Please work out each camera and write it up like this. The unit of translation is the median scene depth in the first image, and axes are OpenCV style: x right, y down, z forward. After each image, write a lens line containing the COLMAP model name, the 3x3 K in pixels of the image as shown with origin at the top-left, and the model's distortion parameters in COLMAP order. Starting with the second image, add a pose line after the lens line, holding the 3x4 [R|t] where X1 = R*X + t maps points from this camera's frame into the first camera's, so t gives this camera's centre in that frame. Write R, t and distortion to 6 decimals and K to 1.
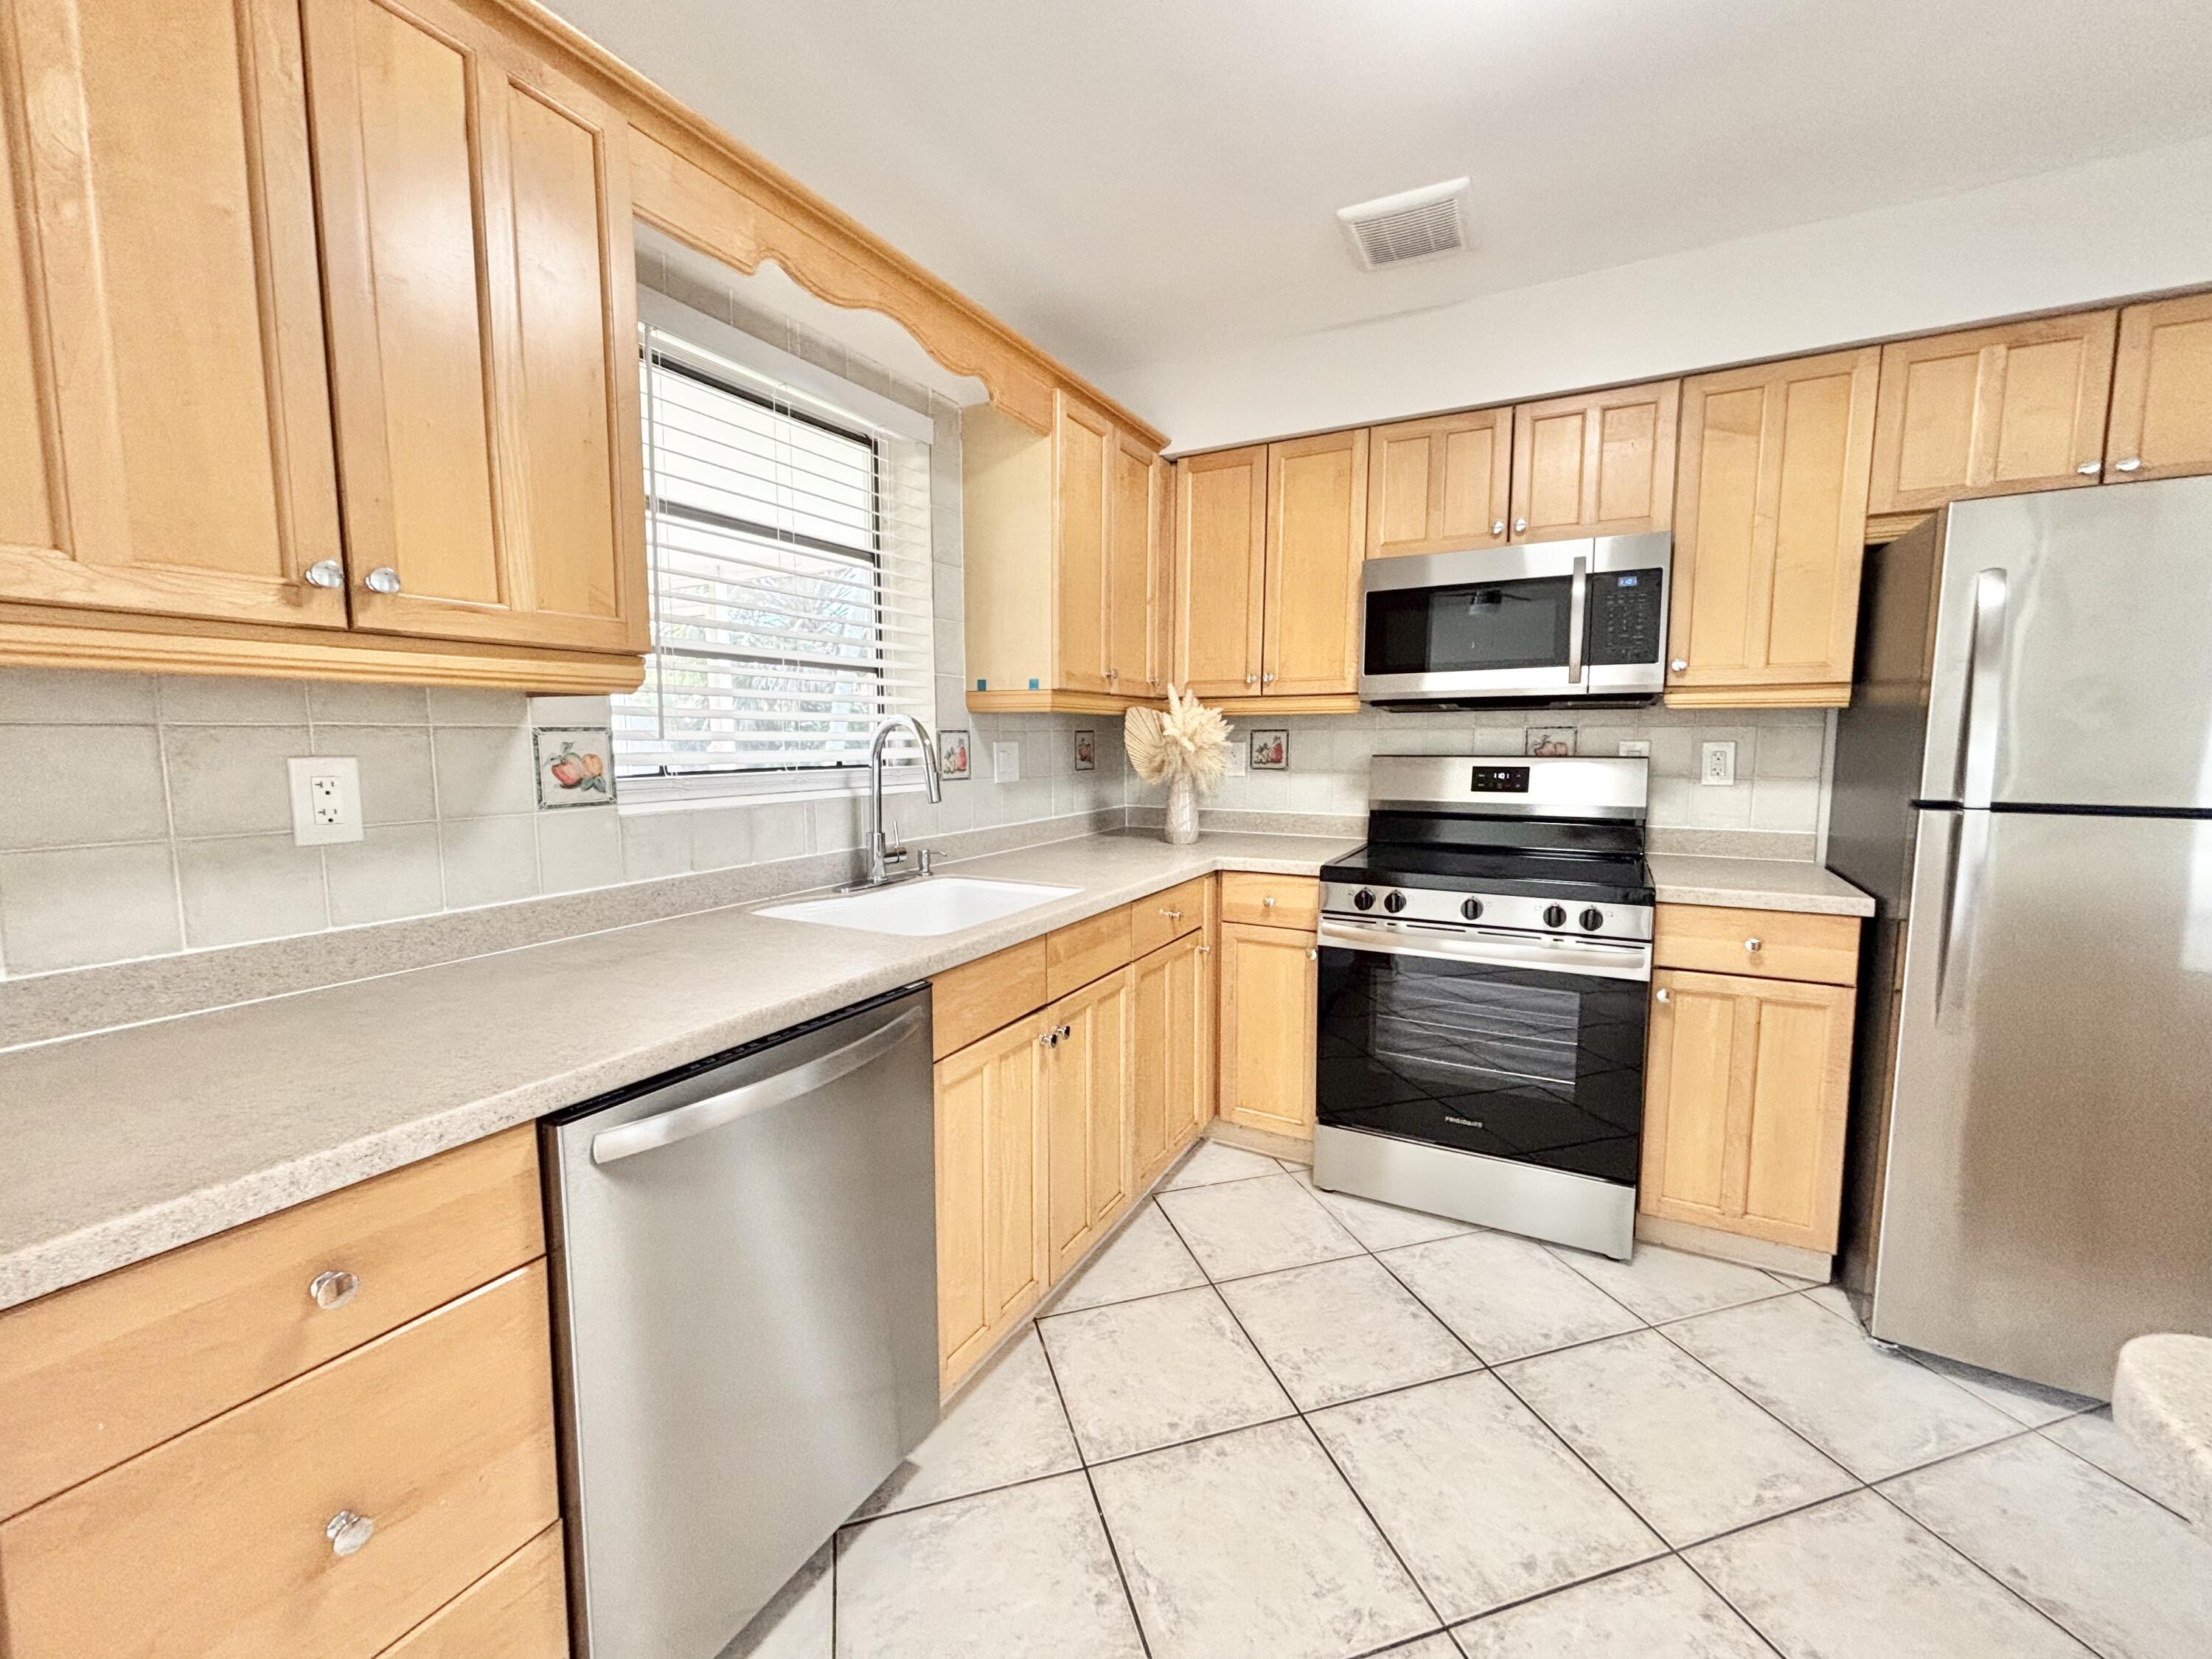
lens RADIAL K [[885.3, 0, 1106.0], [0, 885.3, 829.5], [0, 0, 1]] dist [0.001194, -0.000637]
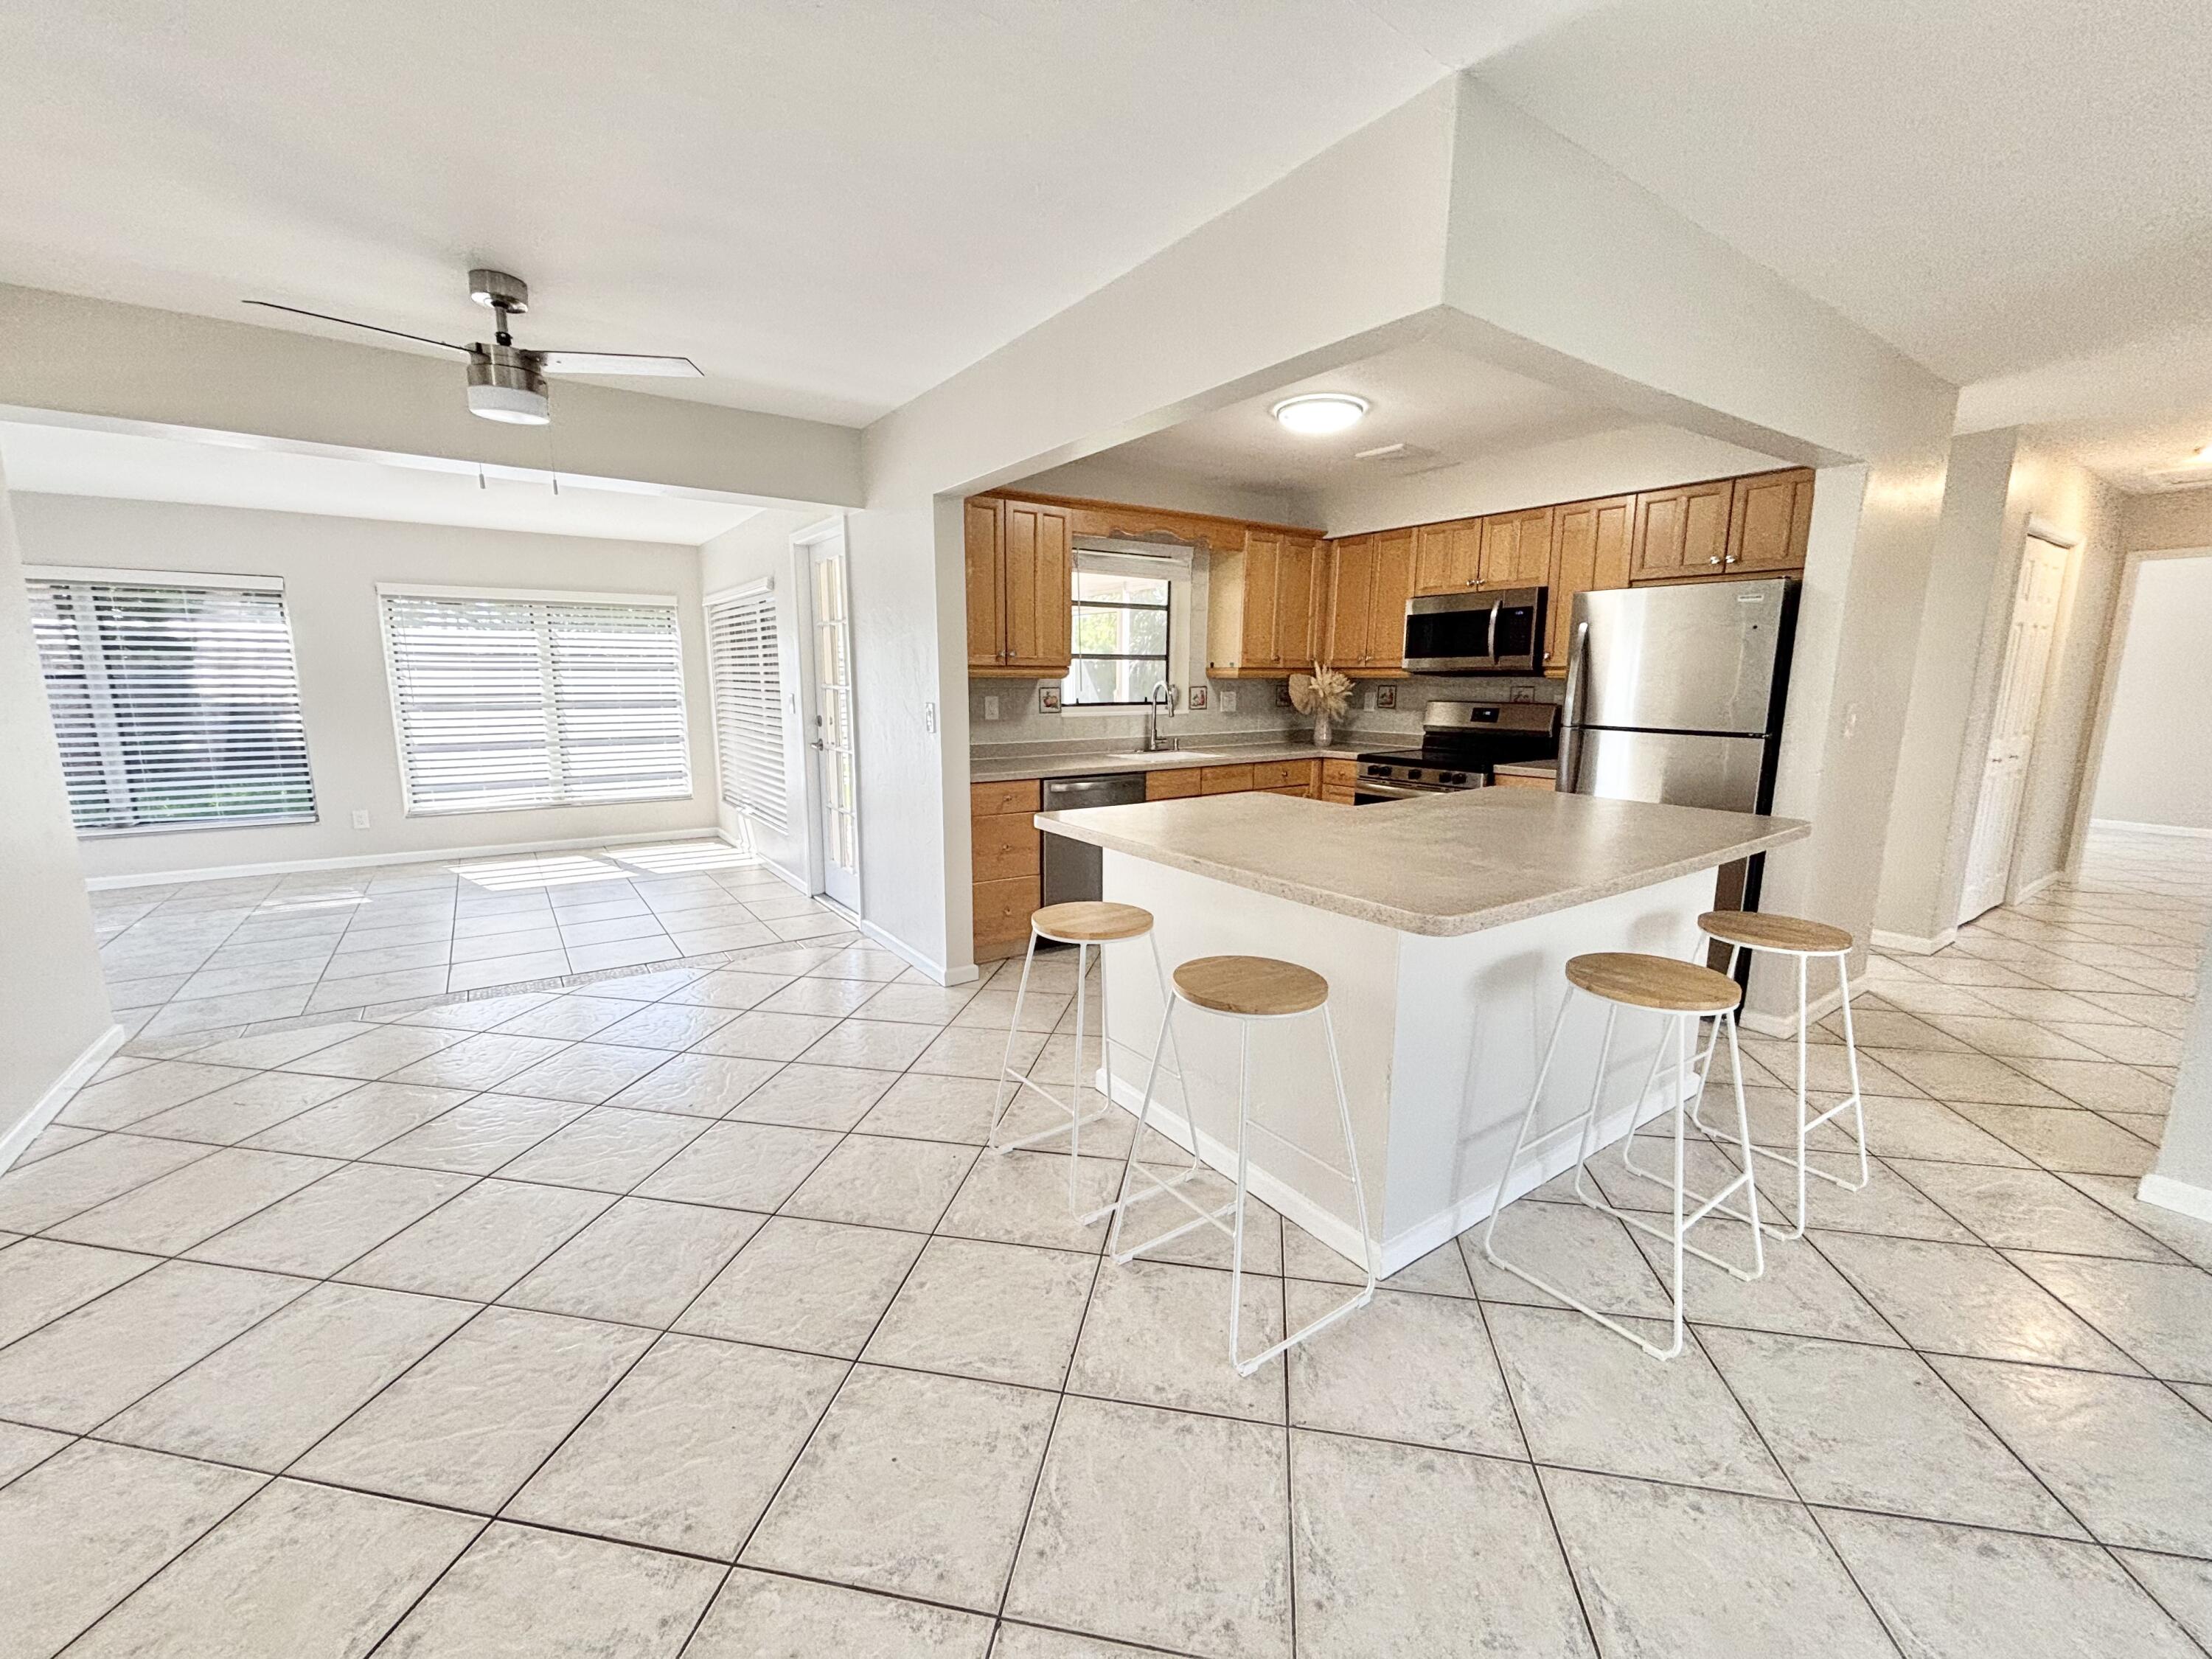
lens RADIAL K [[899.1, 0, 1096.2], [0, 899.1, 828.8], [0, 0, 1]] dist [0.010197, 0.000119]
pose [[0.890594, 0.078503, -0.447972, 0.684082], [-0.050102, 0.995930, 0.074921, 0.092682], [0.452030, -0.044280, 0.890903, -1.208311]]
